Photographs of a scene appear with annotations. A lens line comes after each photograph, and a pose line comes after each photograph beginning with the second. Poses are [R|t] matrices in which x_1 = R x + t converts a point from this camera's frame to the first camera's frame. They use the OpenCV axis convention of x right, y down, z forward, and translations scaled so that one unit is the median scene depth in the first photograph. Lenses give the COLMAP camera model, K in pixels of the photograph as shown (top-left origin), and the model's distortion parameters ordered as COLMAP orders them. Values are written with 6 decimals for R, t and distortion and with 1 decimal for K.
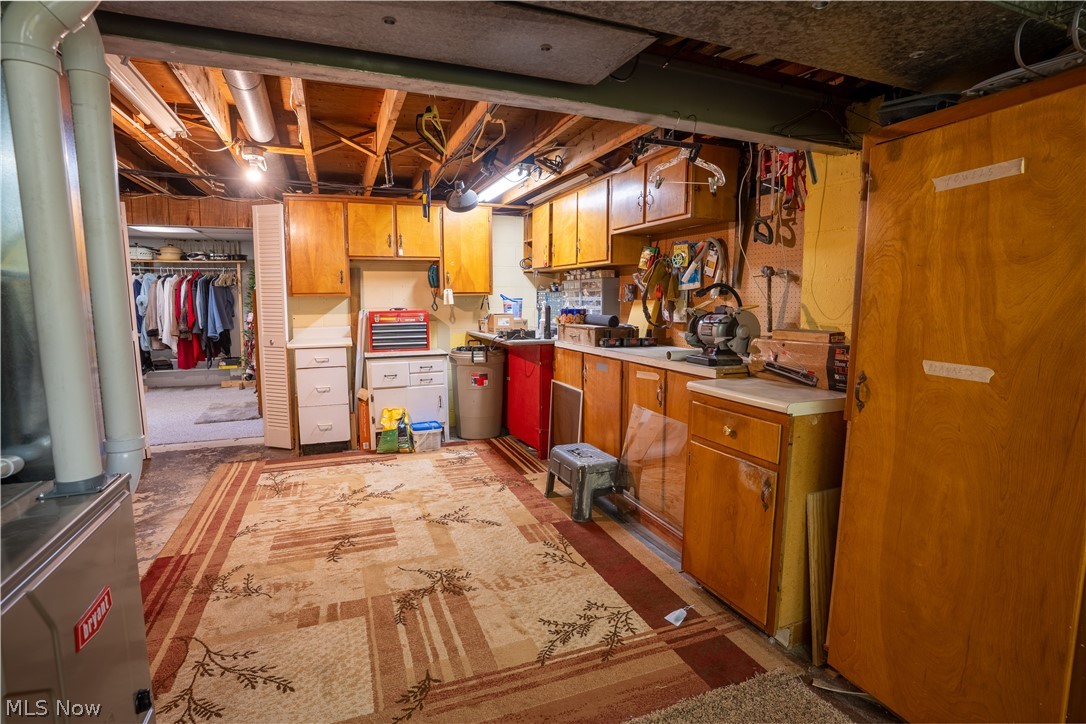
lens RADIAL K [[555.1, 0, 544.9], [0, 555.1, 359.9], [0, 0, 1]] dist [-0.074586, 0.035234]
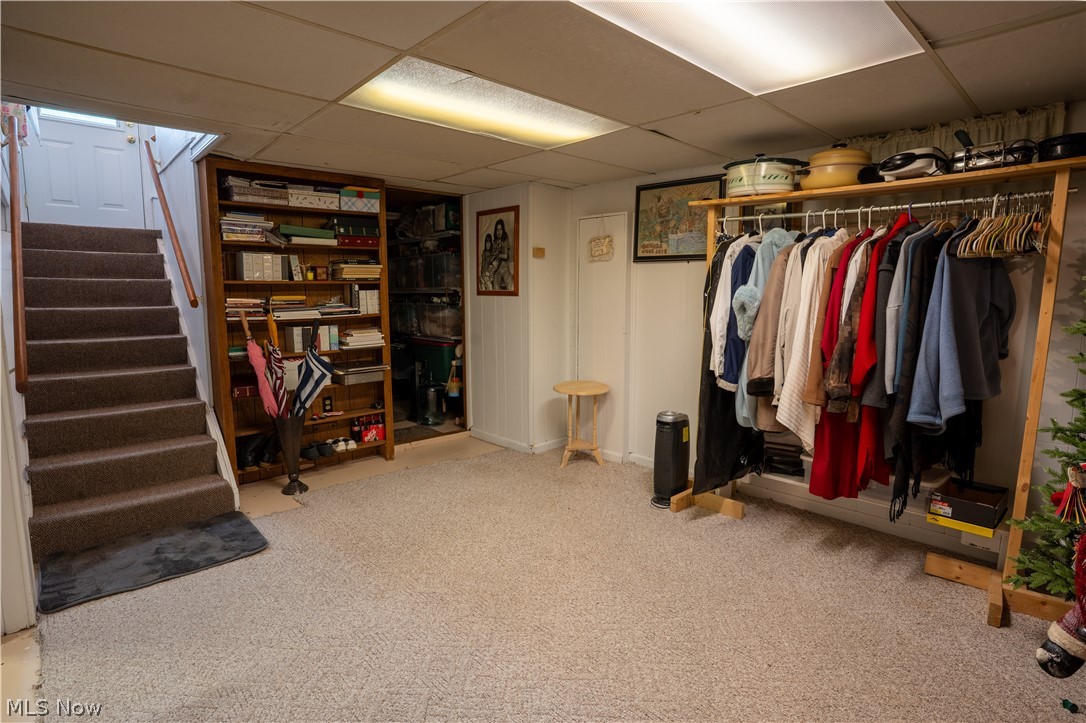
lens RADIAL K [[555.1, 0, 544.9], [0, 555.1, 359.4], [0, 0, 1]] dist [-0.074586, 0.035234]
pose [[0.383403, 0.122442, -0.915429, -0.425780], [-0.103418, 0.990631, 0.089186, -0.084943], [0.917773, 0.060478, 0.392474, 0.691051]]
